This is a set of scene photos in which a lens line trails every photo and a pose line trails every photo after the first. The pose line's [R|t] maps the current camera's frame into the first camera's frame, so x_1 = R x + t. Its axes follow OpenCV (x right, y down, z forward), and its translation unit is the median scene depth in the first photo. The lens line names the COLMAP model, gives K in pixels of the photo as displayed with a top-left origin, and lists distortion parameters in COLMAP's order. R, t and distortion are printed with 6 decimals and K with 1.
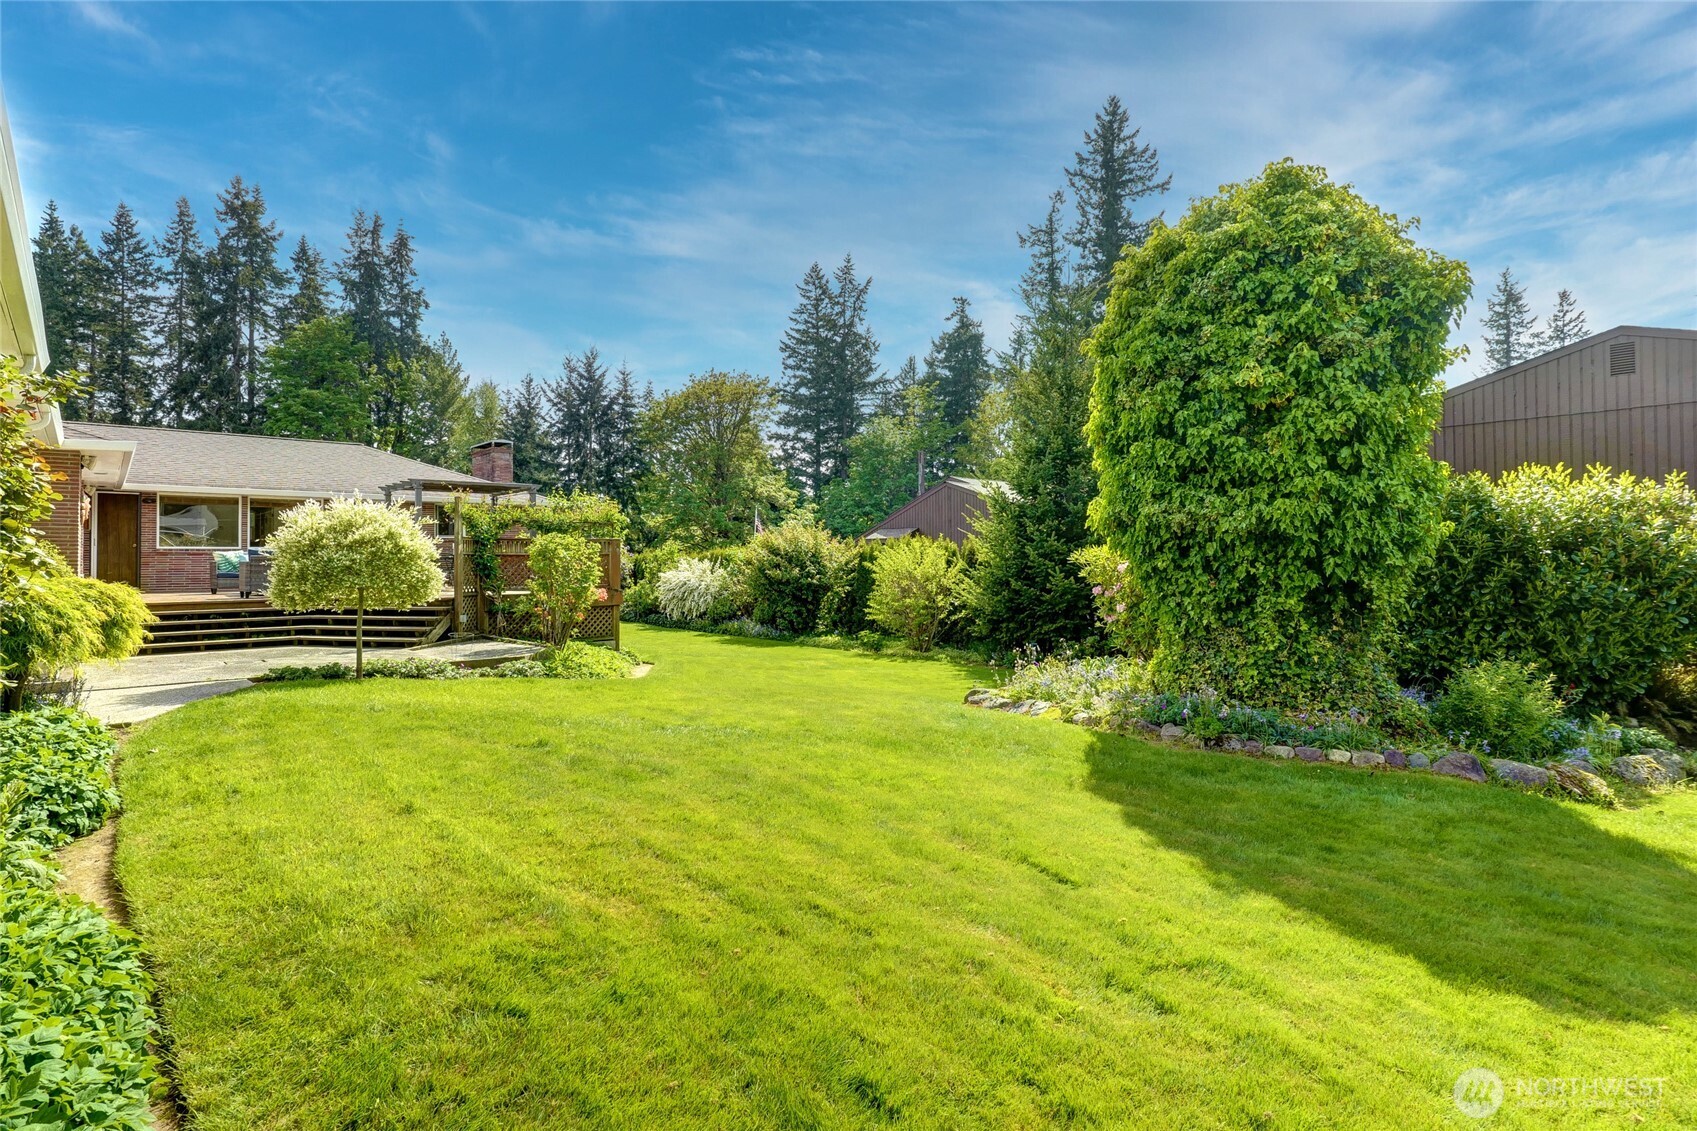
lens RADIAL K [[858.2, 0, 845.1], [0, 858.2, 552.3], [0, 0, 1]] dist [-0.005175, -0.000233]
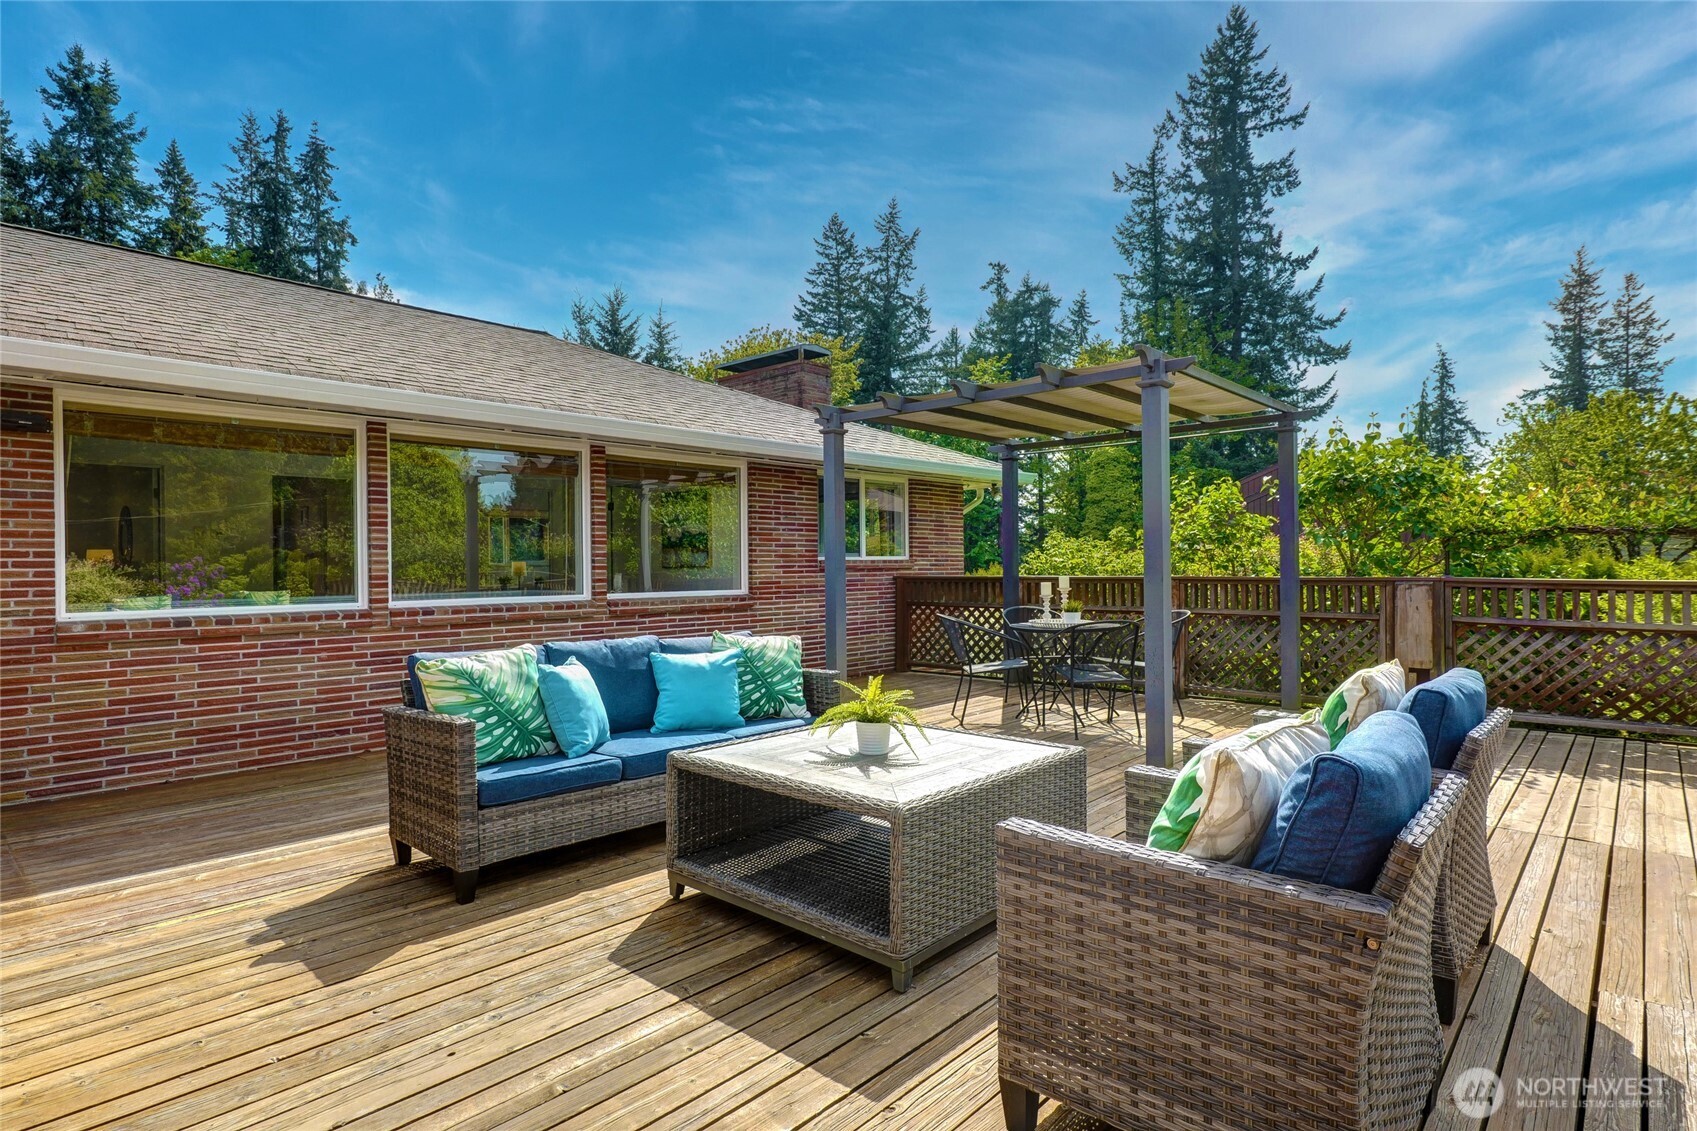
lens RADIAL K [[890.1, 0, 850.0], [0, 890.1, 571.8], [0, 0, 1]] dist [-0.000451, -0.000549]
pose [[0.993849, -0.009900, 0.110298, -0.145740], [0.008378, 0.999863, 0.014258, -0.004885], [-0.110424, -0.013246, 0.993796, 0.173235]]
